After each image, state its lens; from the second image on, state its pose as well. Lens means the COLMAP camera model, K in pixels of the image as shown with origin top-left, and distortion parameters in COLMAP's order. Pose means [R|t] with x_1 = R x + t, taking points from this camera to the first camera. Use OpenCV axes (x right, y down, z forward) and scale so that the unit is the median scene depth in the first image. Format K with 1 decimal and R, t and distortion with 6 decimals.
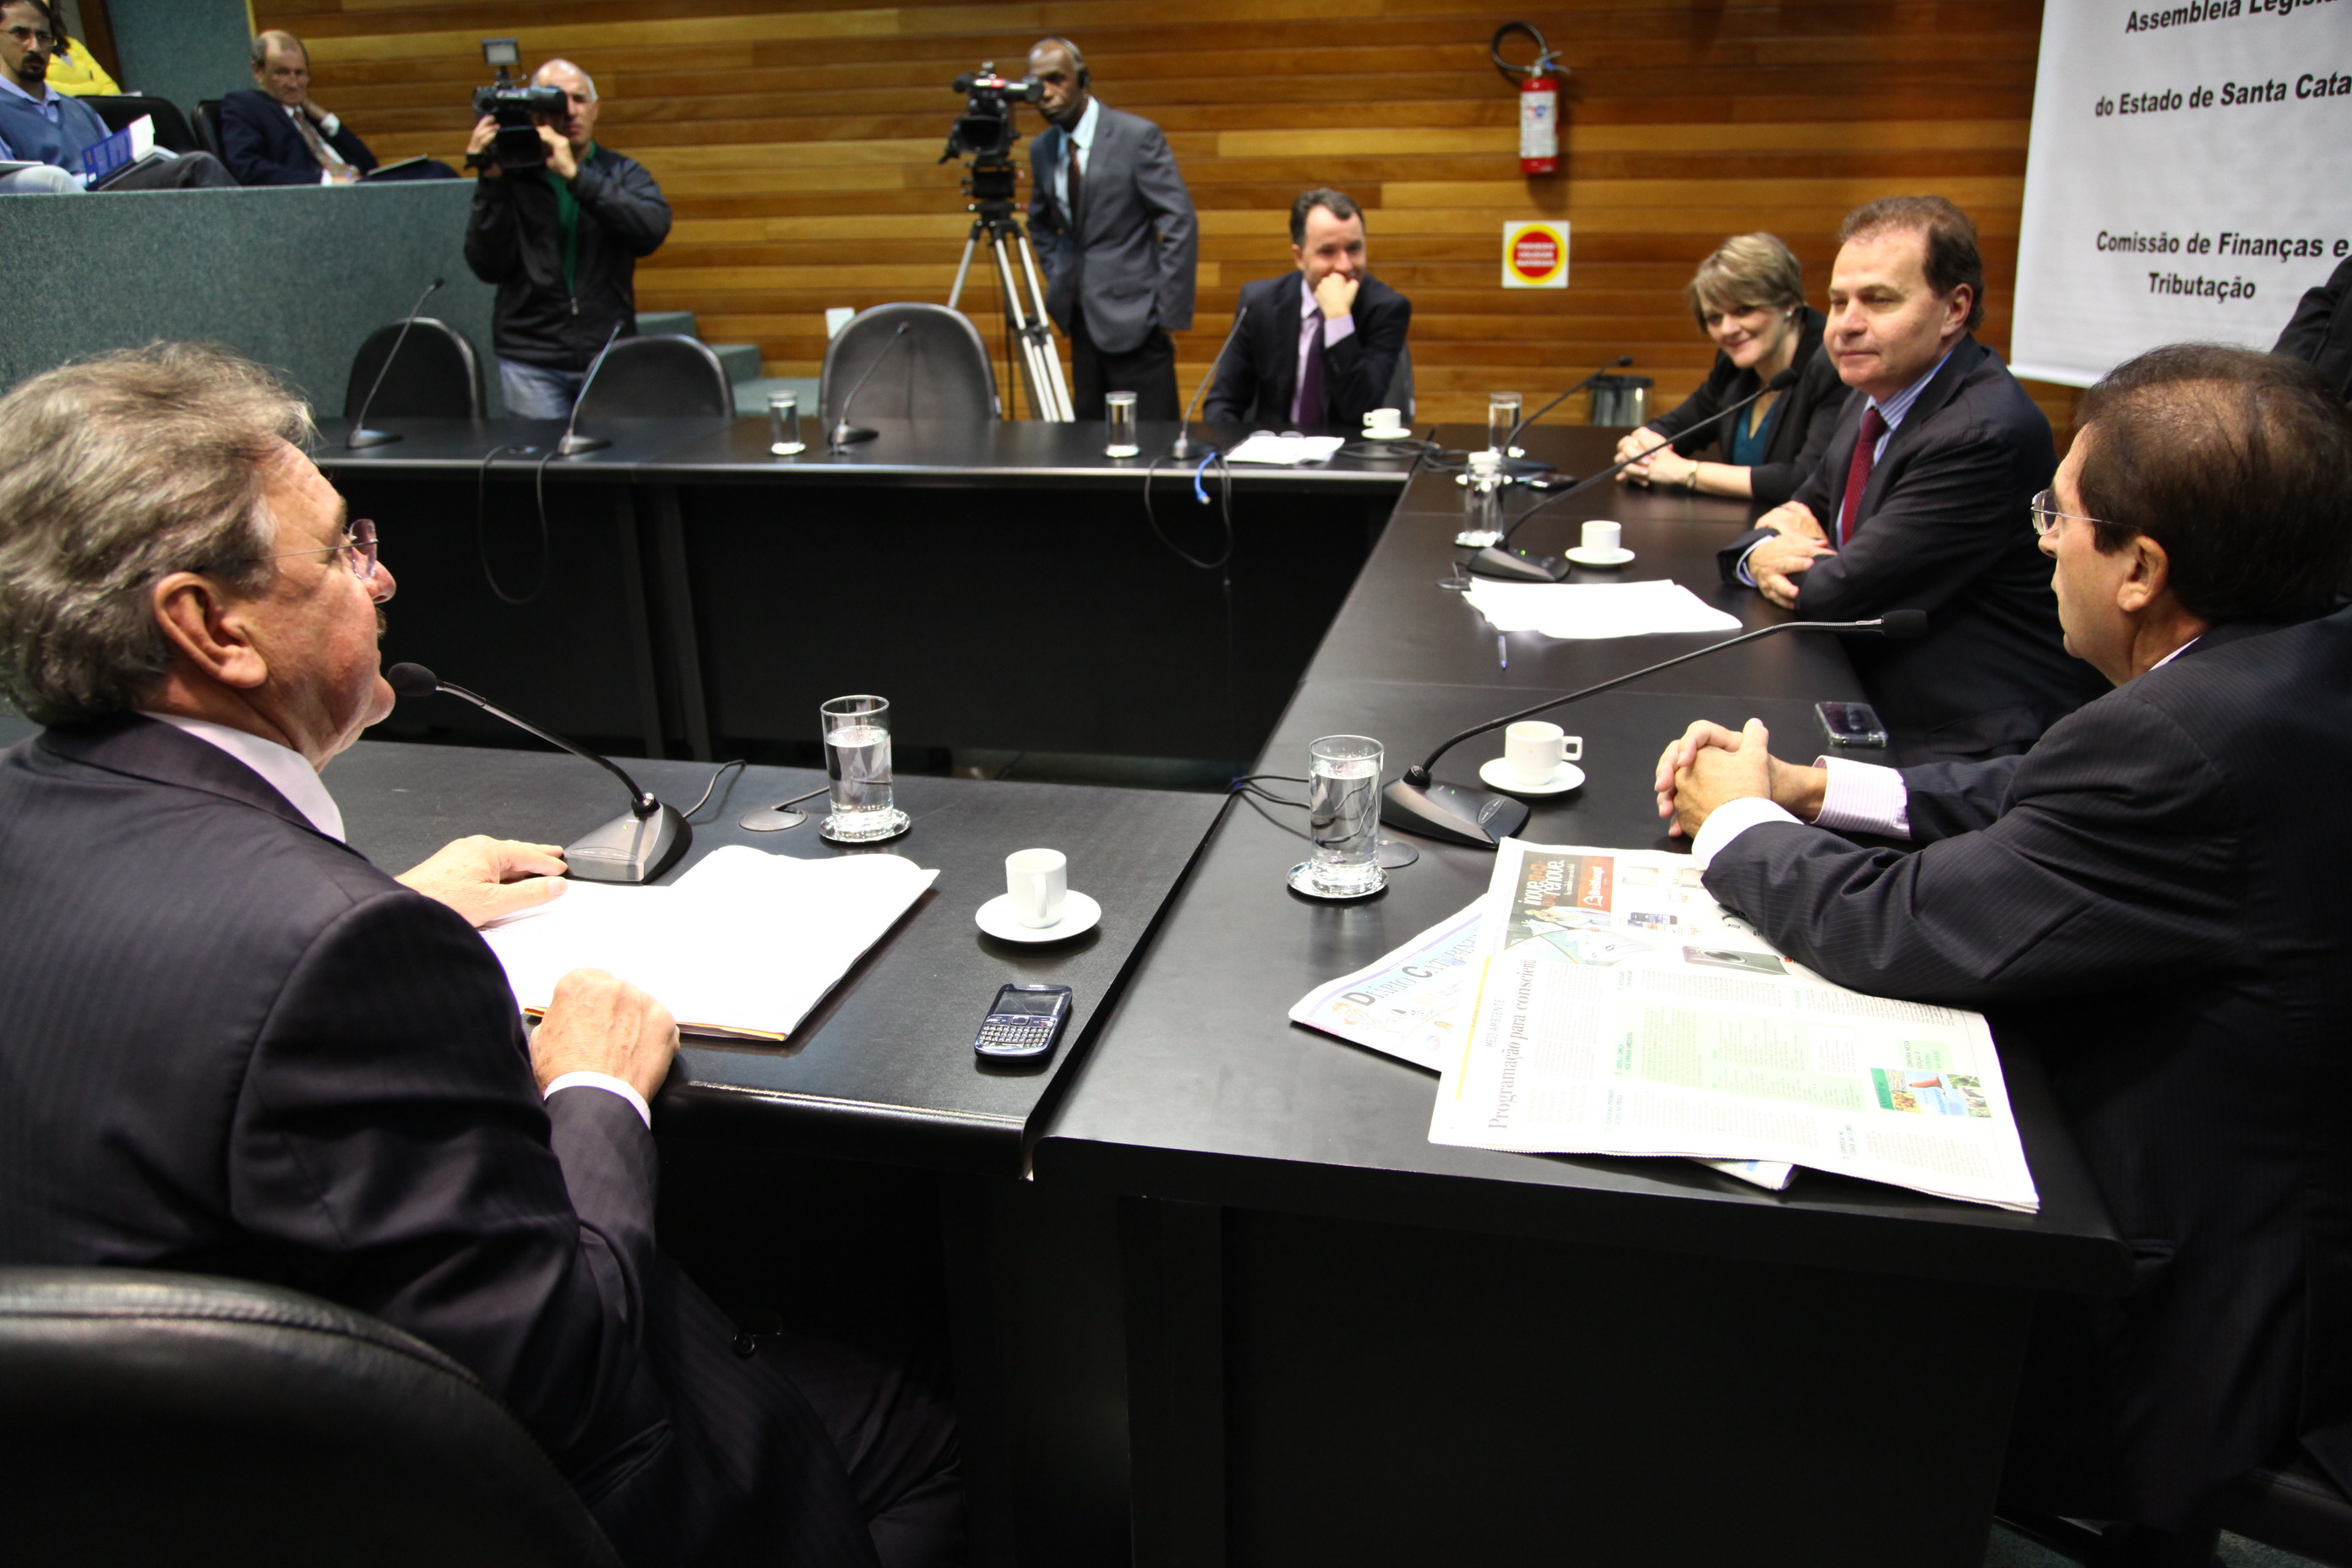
lens RADIAL K [[1821.2, 0, 1168.7], [0, 1821.2, 816.4], [0, 0, 1]] dist [-0.106775, 0.102713]
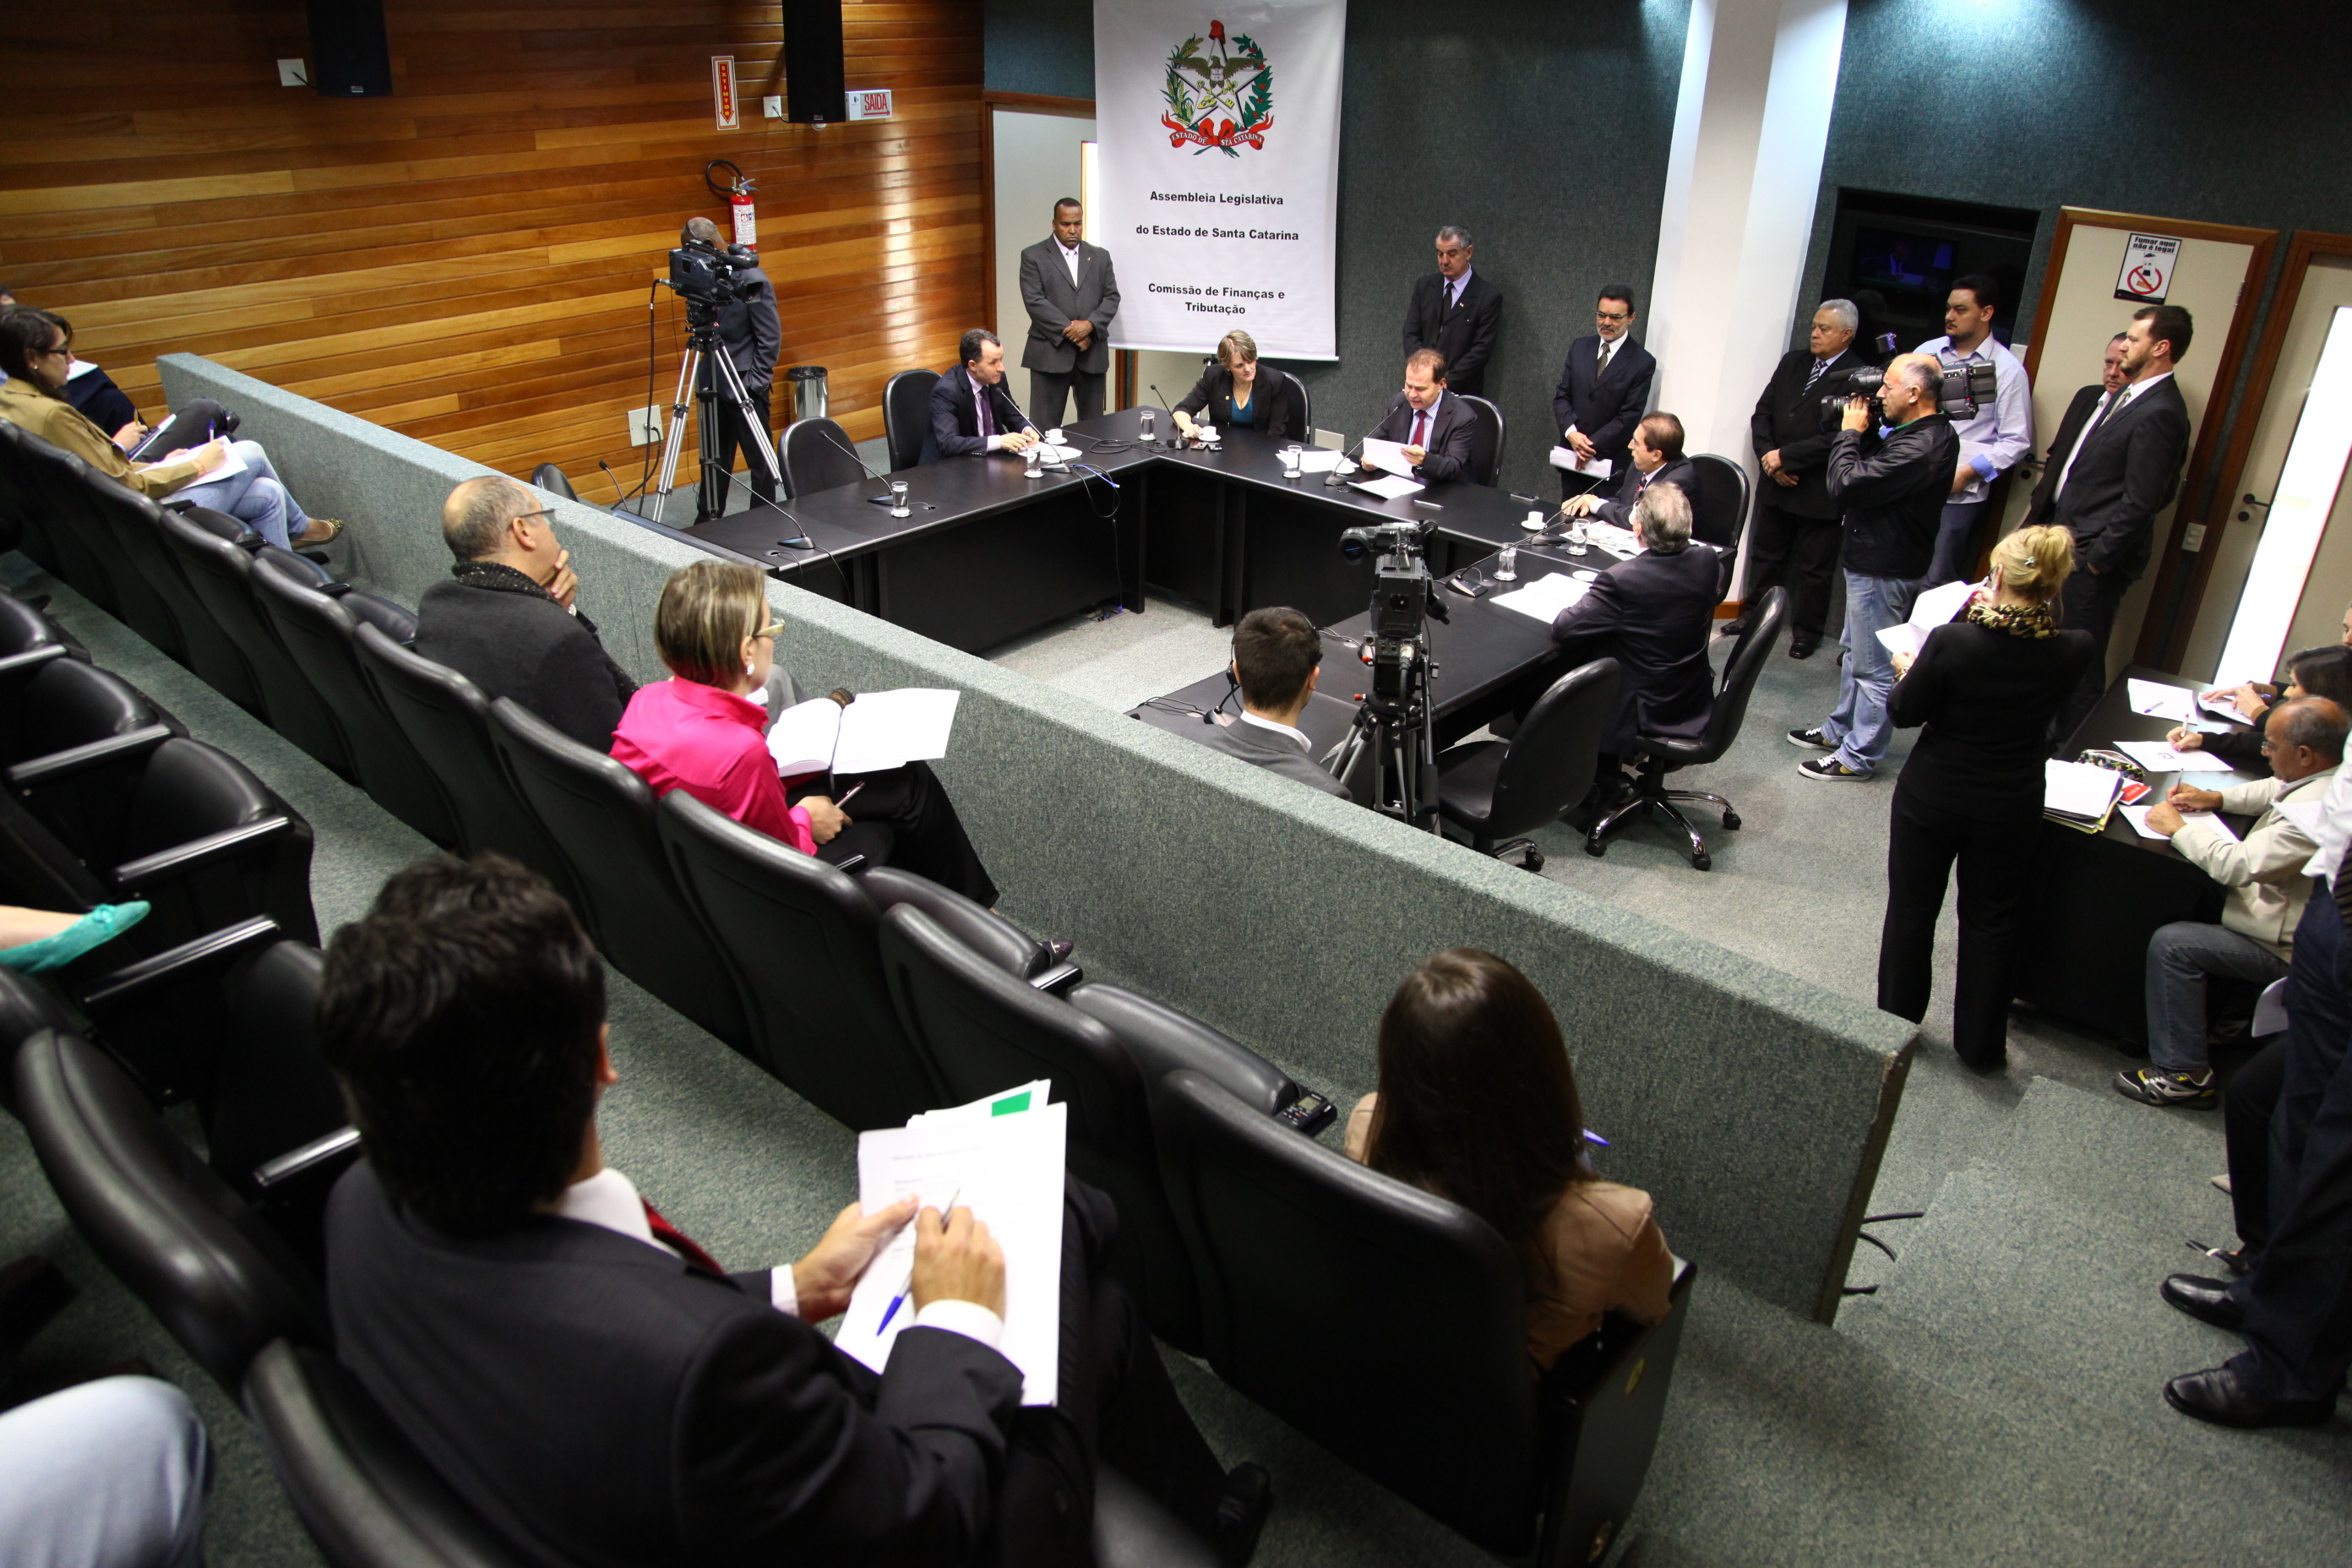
lens RADIAL K [[1618.9, 0, 1176.0], [0, 1618.9, 784.0], [0, 0, 1]] dist [-0.123173, 0.076419]
pose [[0.475633, -0.372359, 0.796946, -1.446824], [0.273196, 0.923715, 0.268541, -0.305736], [-0.836144, 0.089996, 0.541076, -0.080042]]
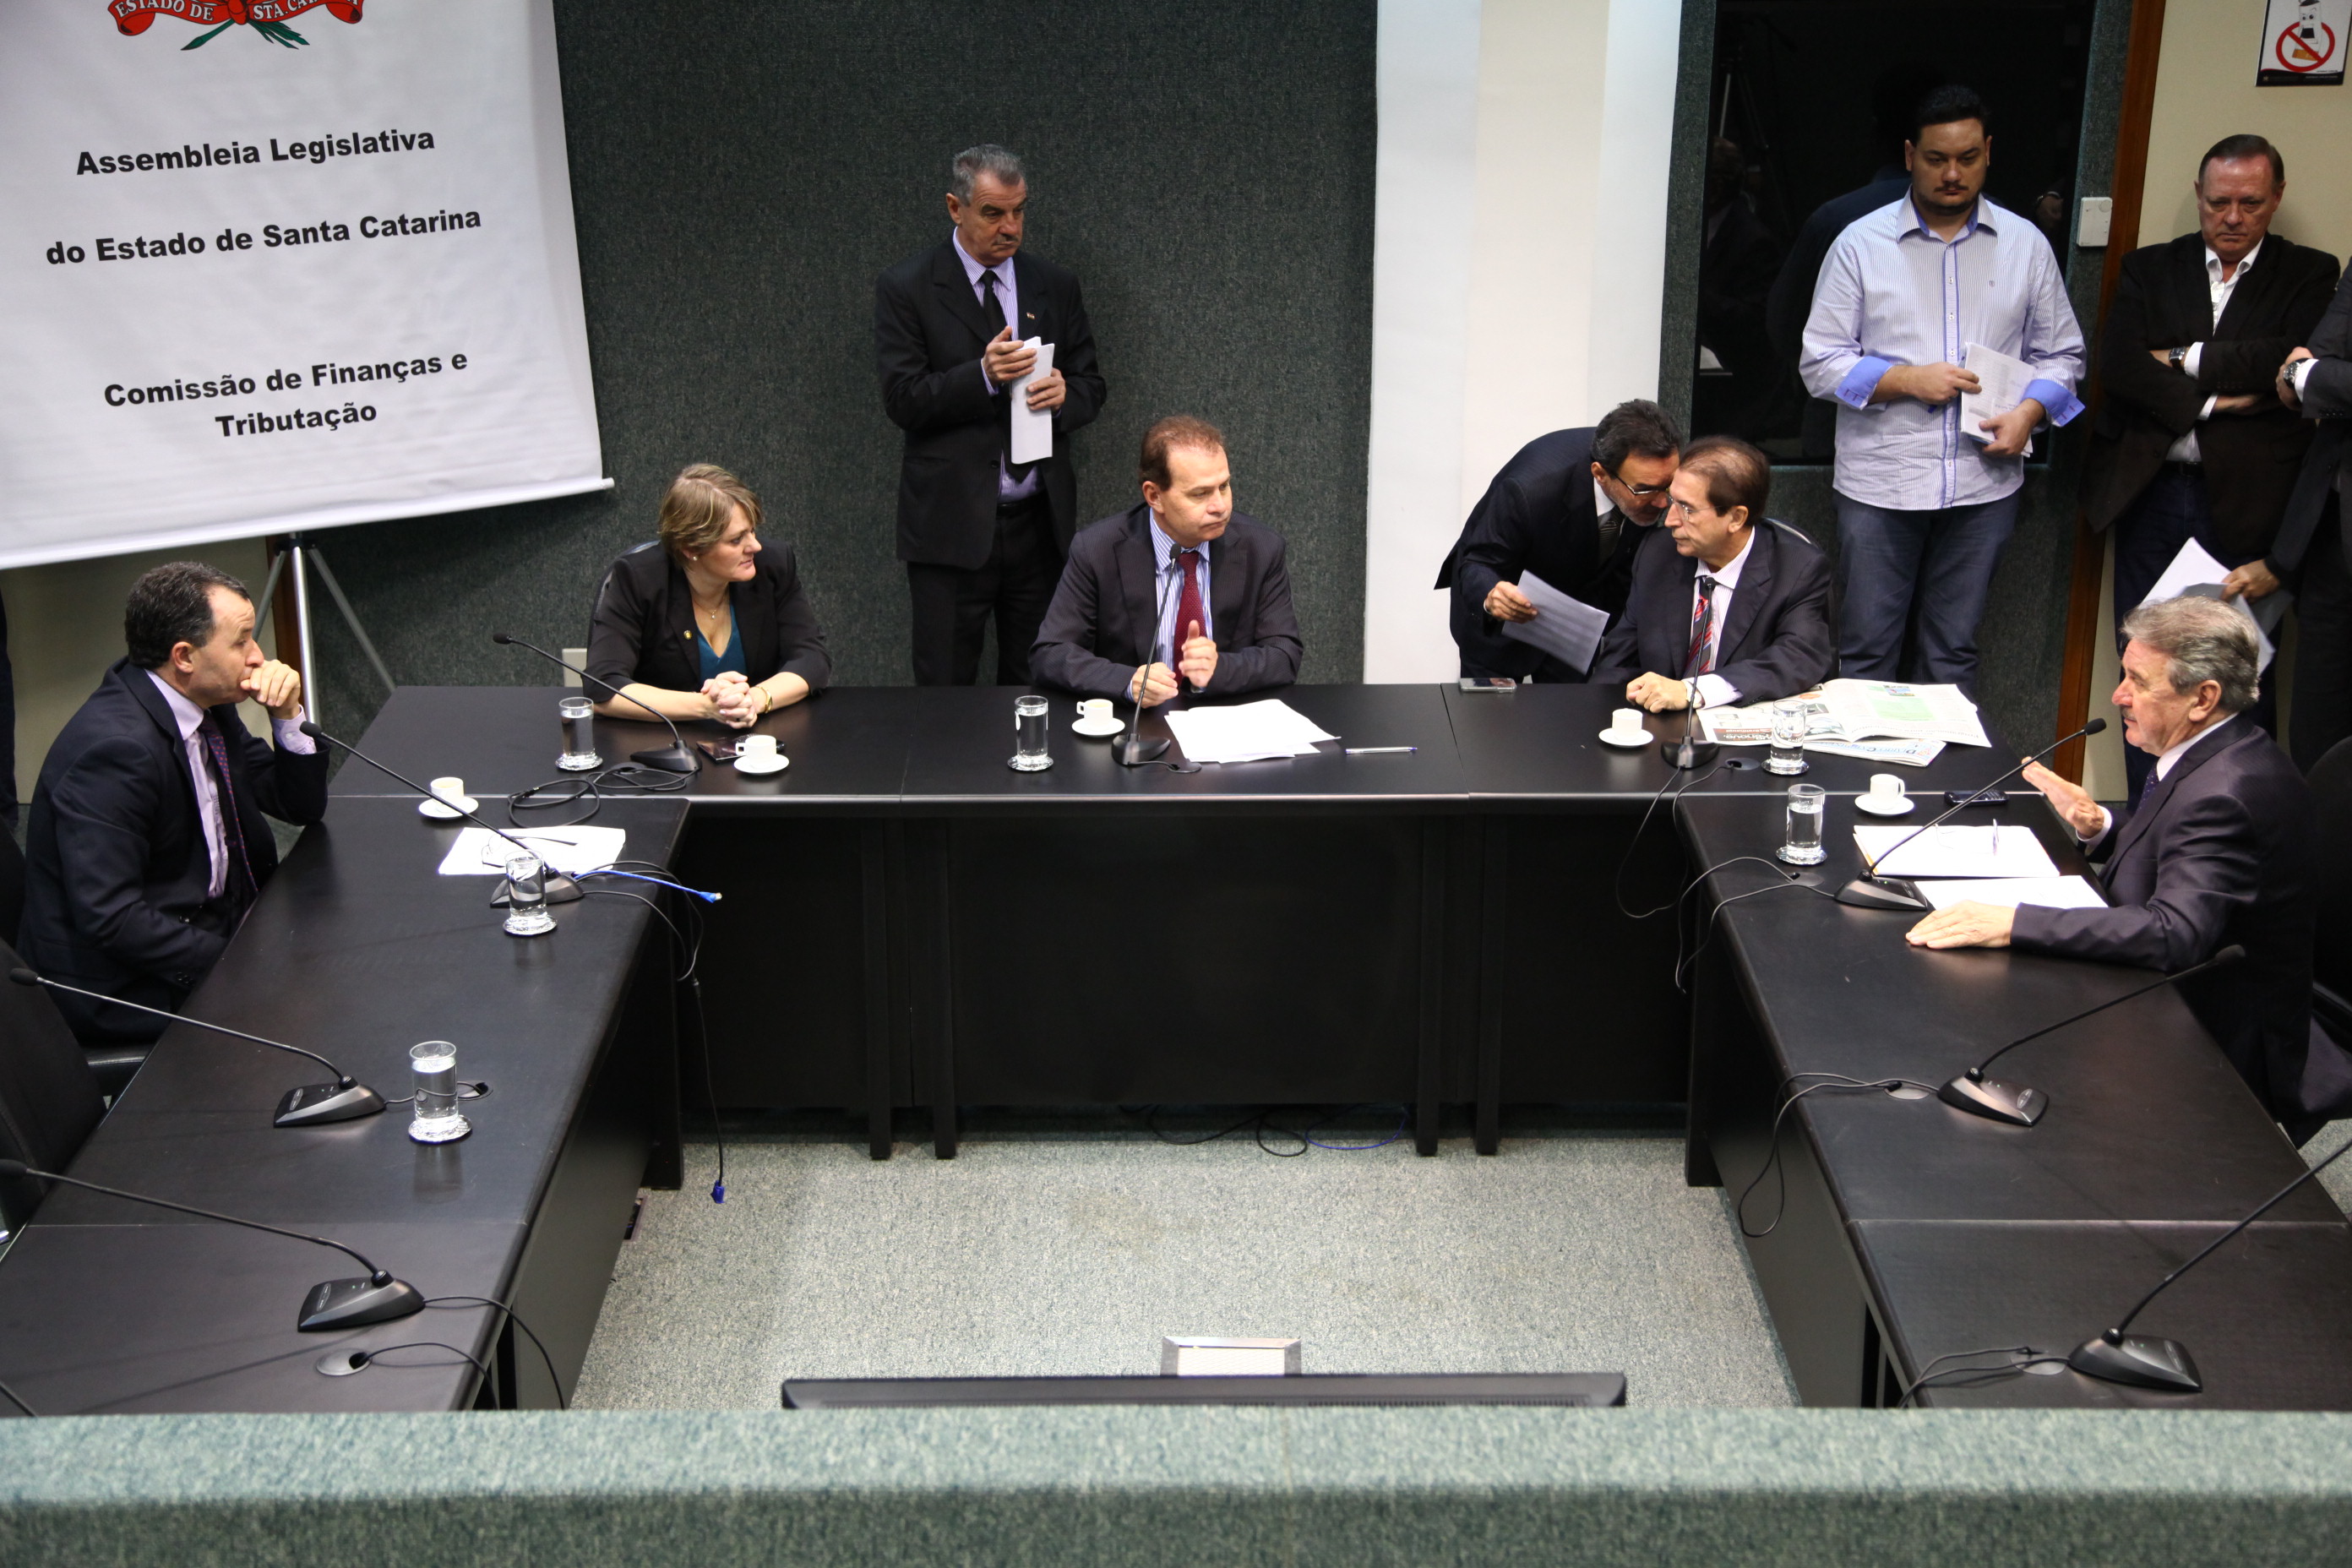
lens RADIAL K [[3258.5, 0, 1176.0], [0, 3258.5, 784.0], [0, 0, 1]] dist [0.151968, -0.003057]
pose [[-0.218243, -0.309474, 0.925525, -1.300337], [0.343115, 0.863502, 0.369643, -0.642521], [-0.913588, 0.398233, -0.082268, 0.797180]]
